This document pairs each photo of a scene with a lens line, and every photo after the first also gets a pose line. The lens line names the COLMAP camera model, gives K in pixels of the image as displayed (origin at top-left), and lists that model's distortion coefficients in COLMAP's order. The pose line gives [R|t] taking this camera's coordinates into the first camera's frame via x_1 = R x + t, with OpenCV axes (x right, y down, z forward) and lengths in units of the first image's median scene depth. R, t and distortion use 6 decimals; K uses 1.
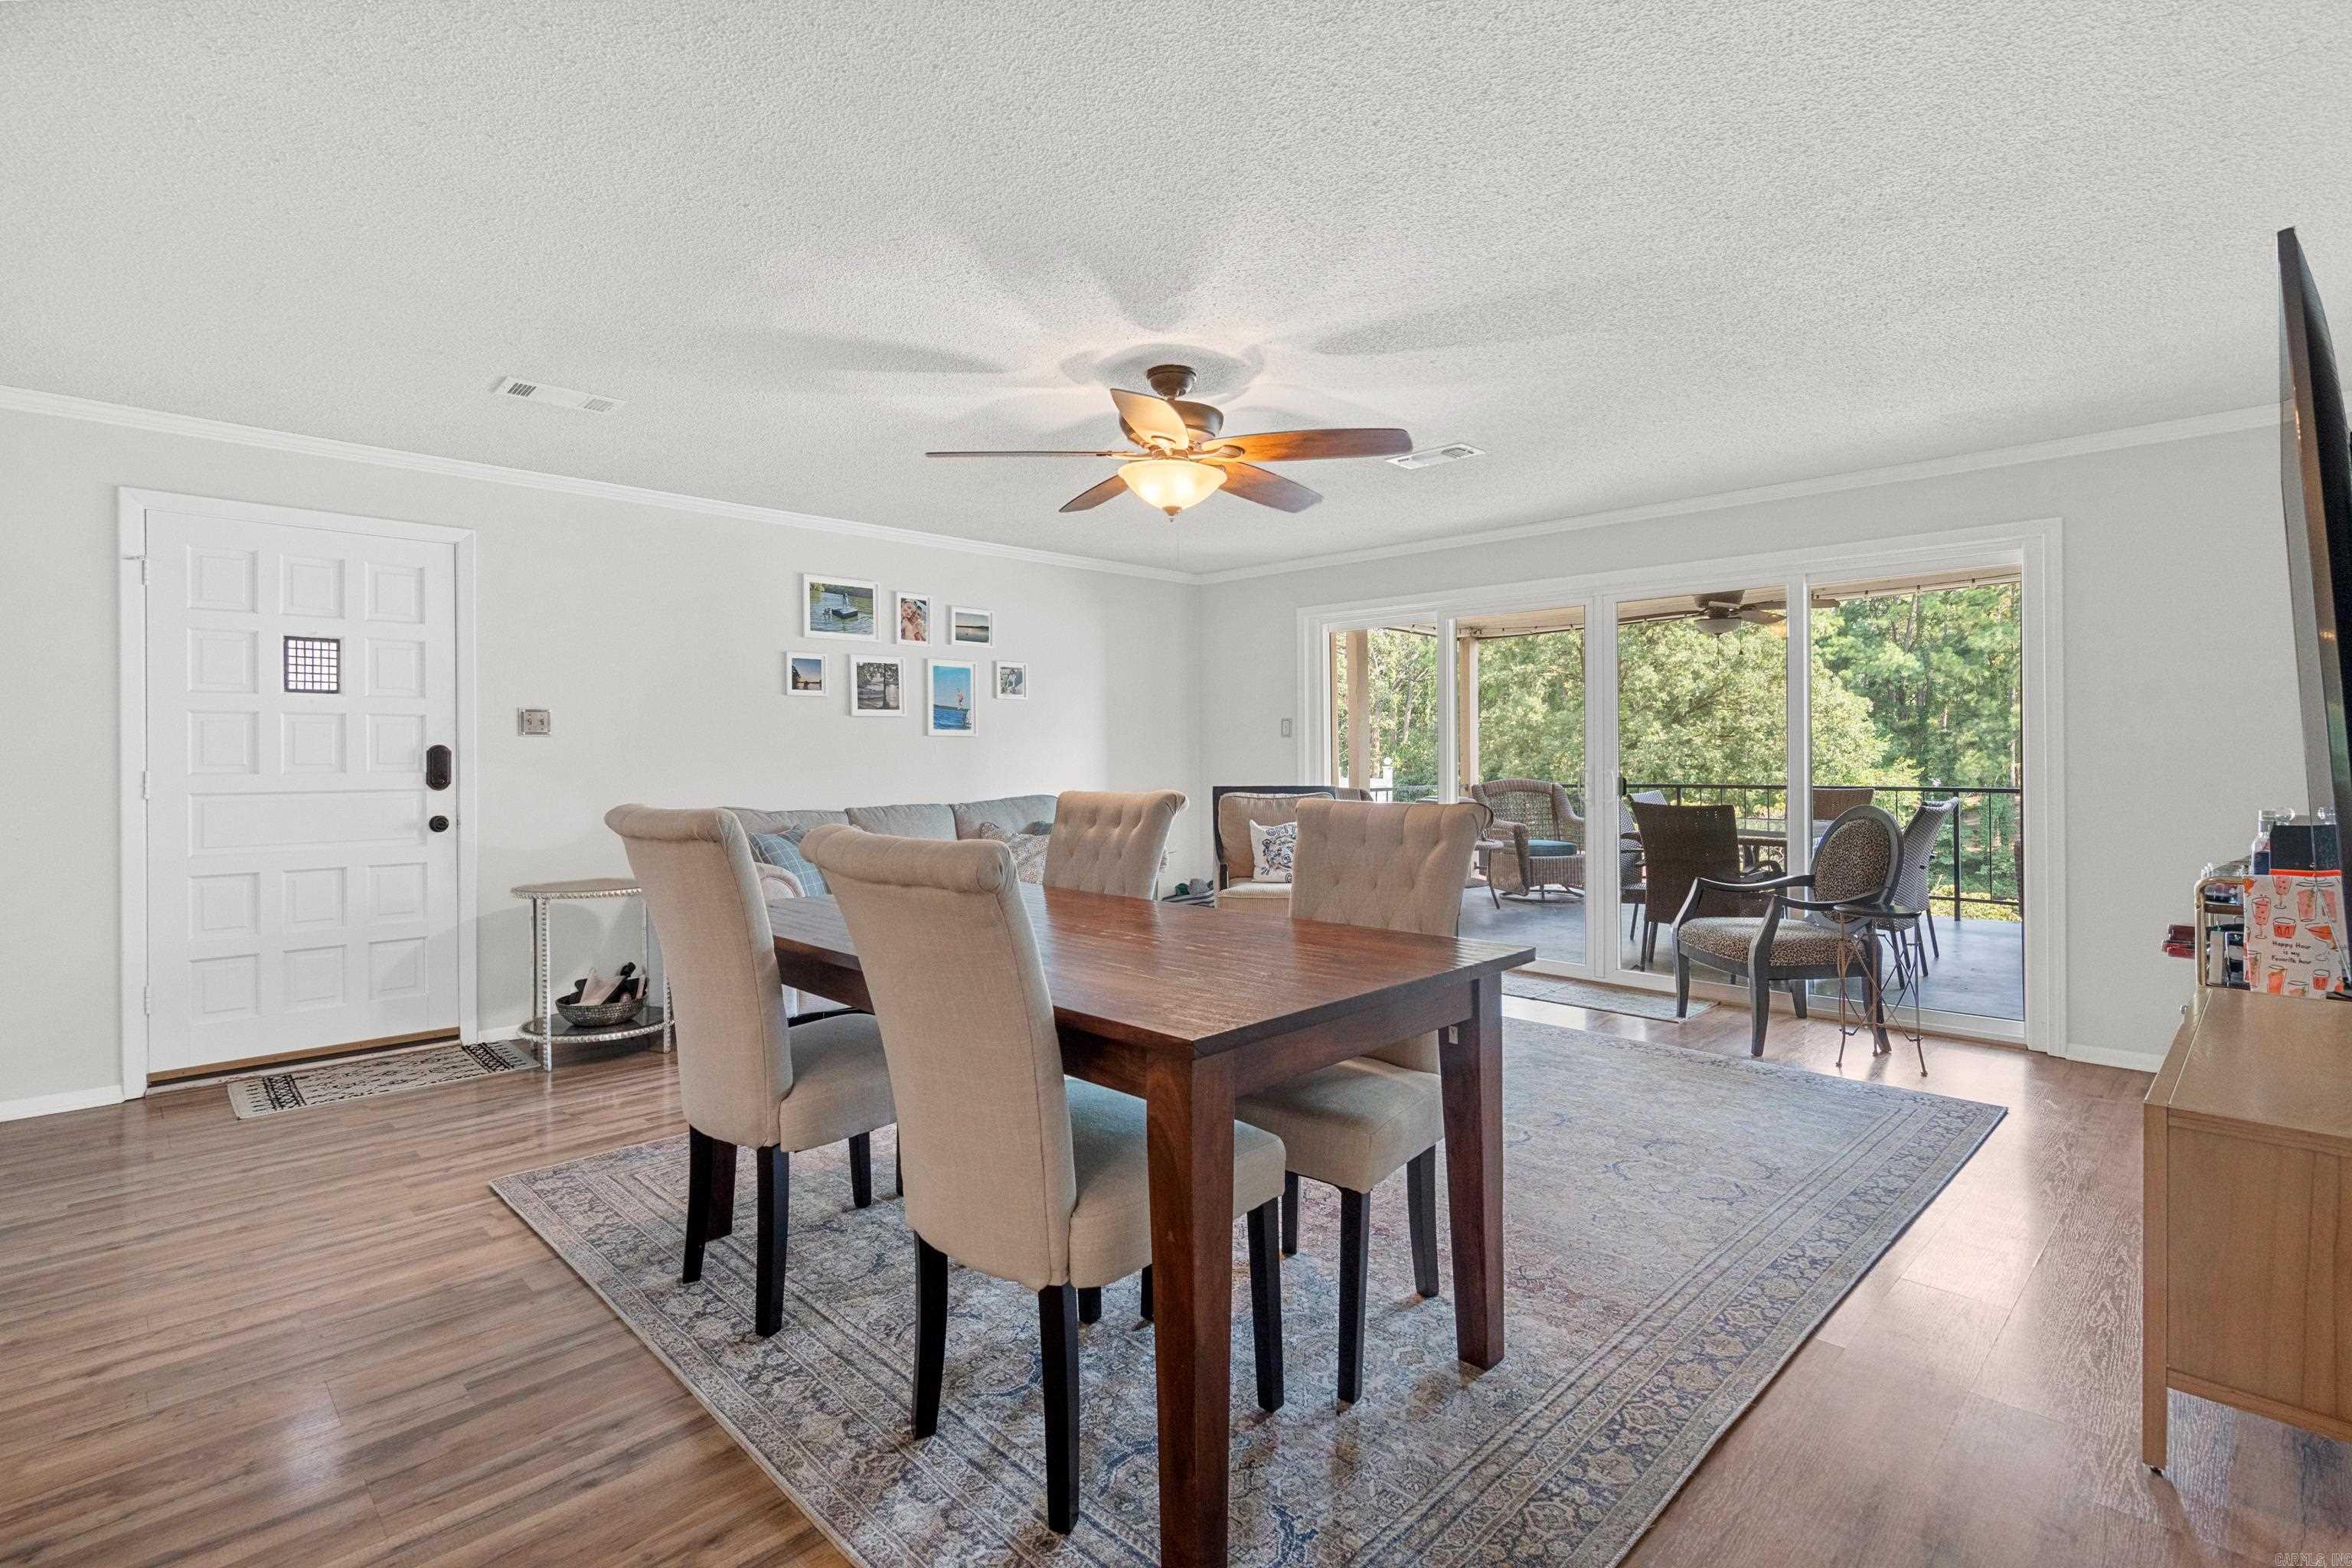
lens RADIAL K [[1075.9, 0, 1181.1], [0, 1075.9, 762.6], [0, 0, 1]] dist [-0.004666, 0.000554]
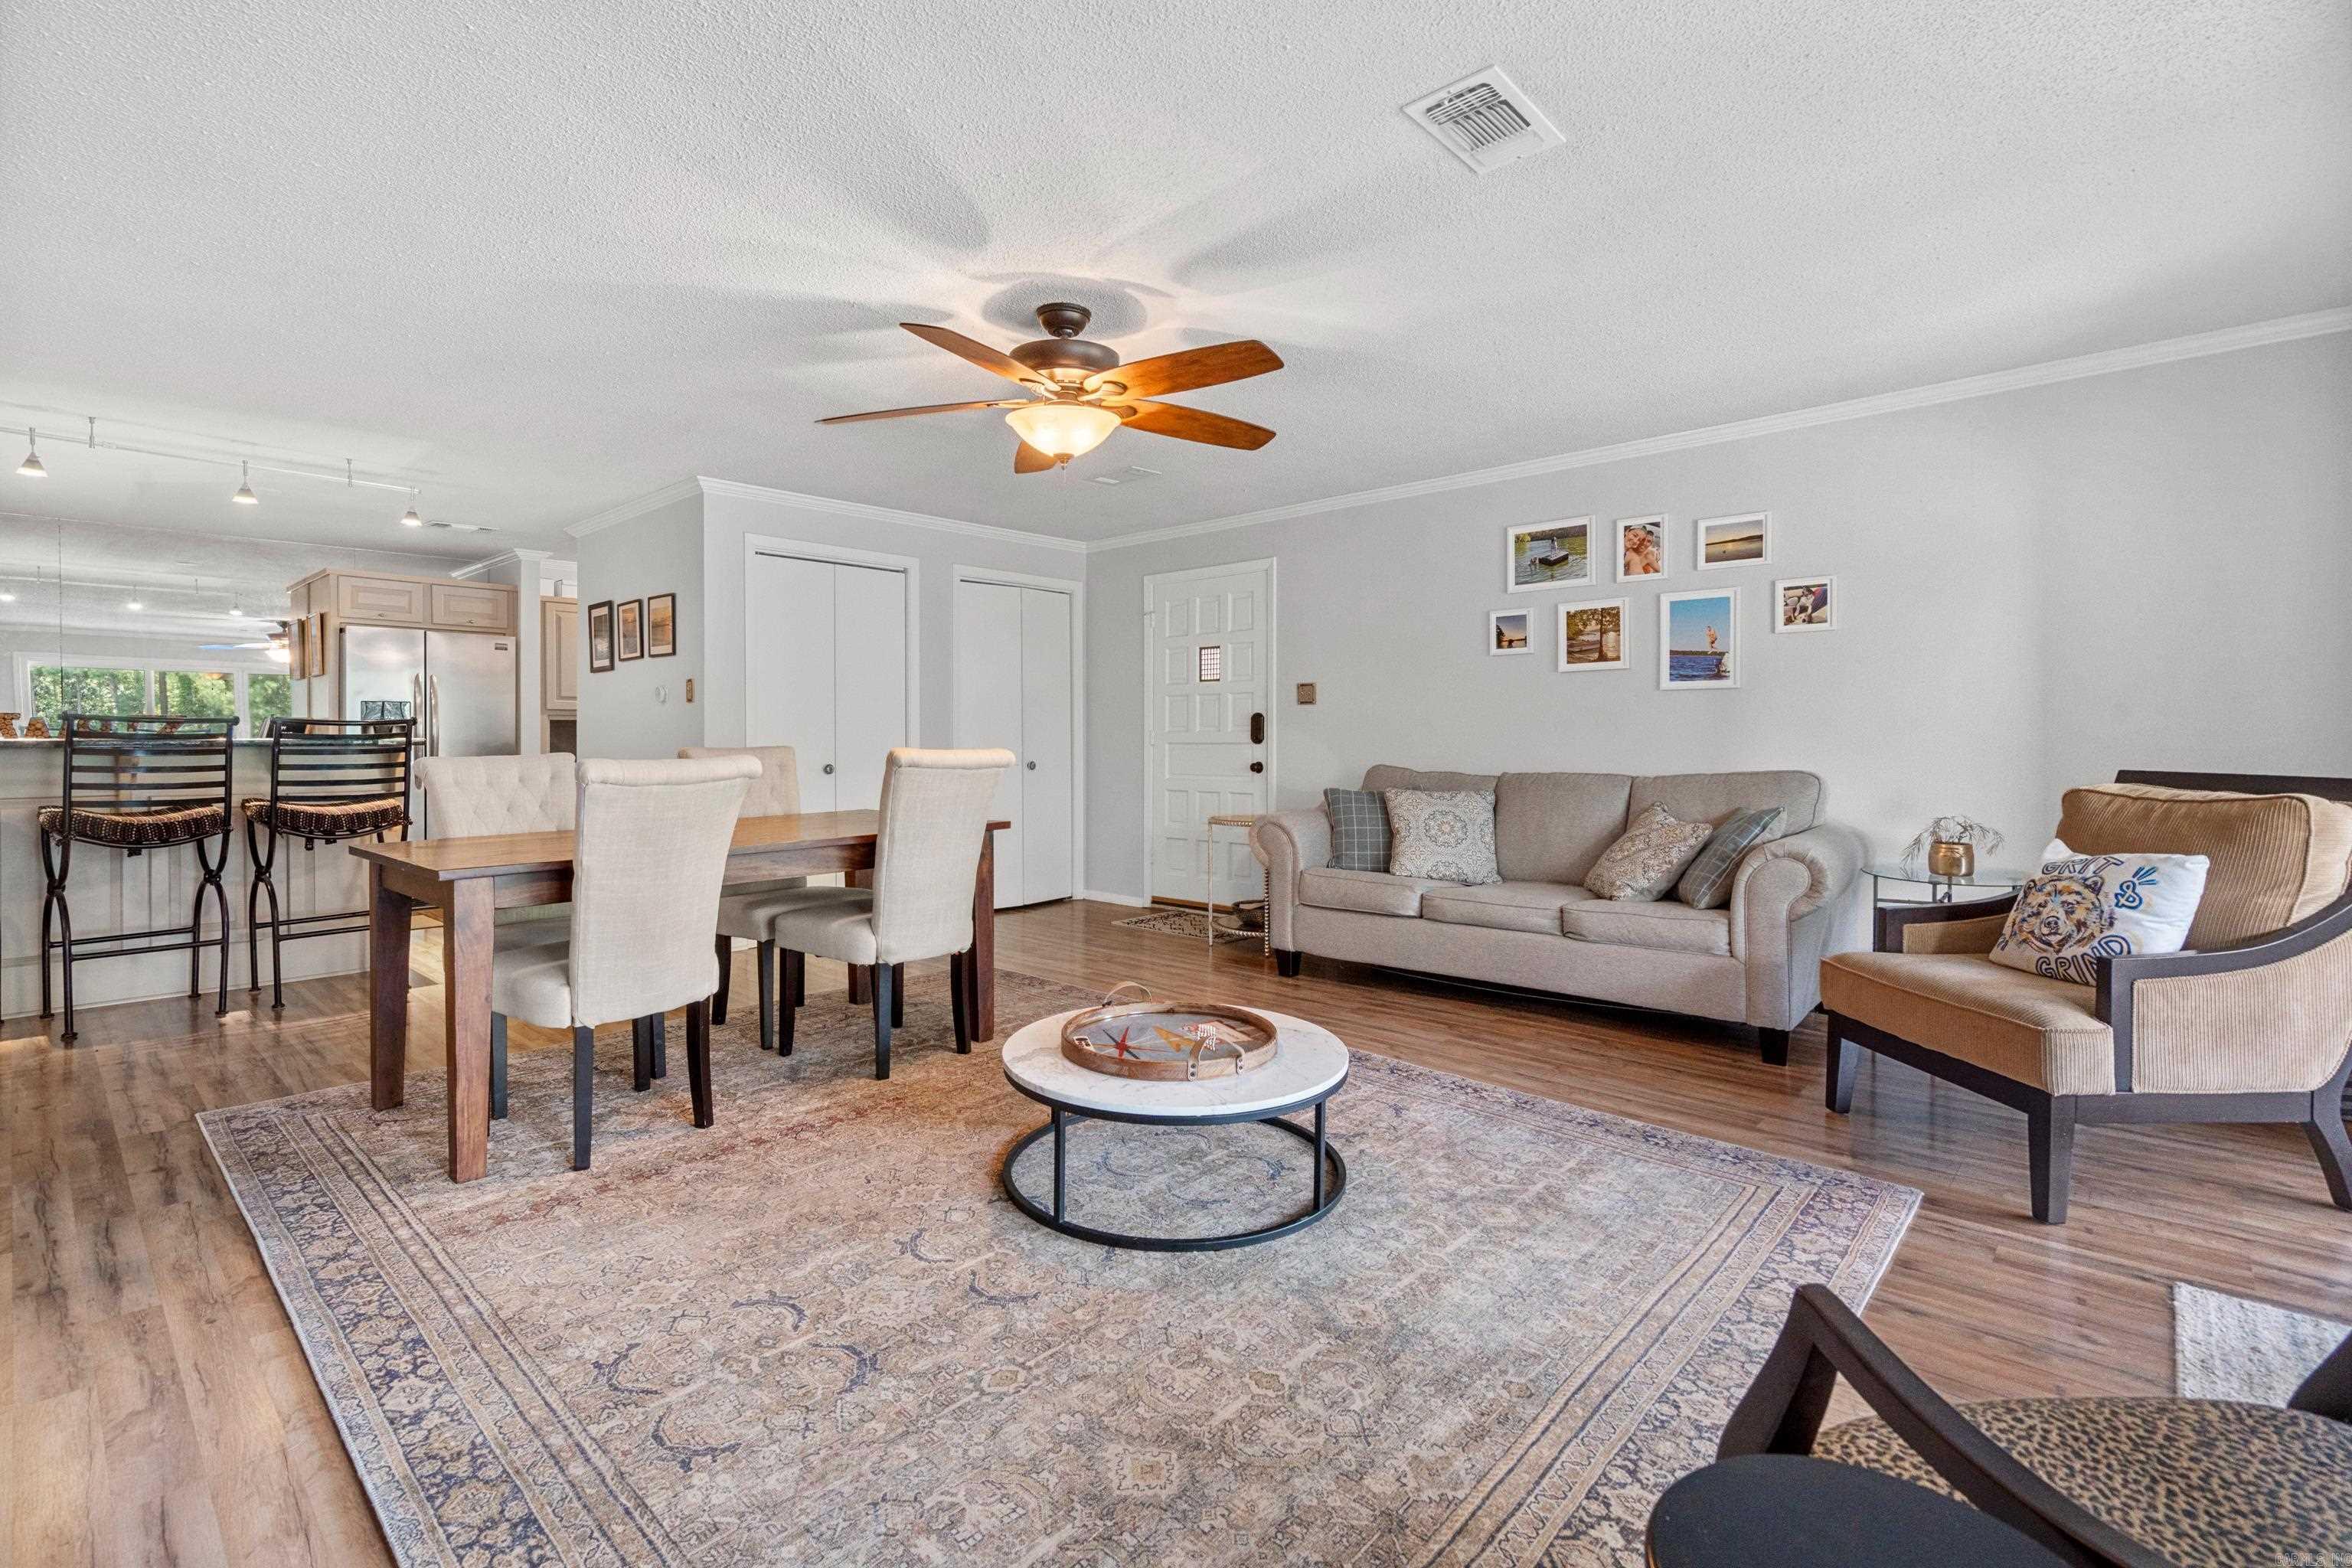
lens RADIAL K [[1075.9, 0, 1189.6], [0, 1075.9, 745.8], [0, 0, 1]] dist [-0.004666, 0.000554]
pose [[0.060871, 0.016356, -0.998012, 0.578640], [0.001183, 0.999864, 0.016459, 0.003162], [0.998145, -0.002182, 0.060844, 0.639323]]
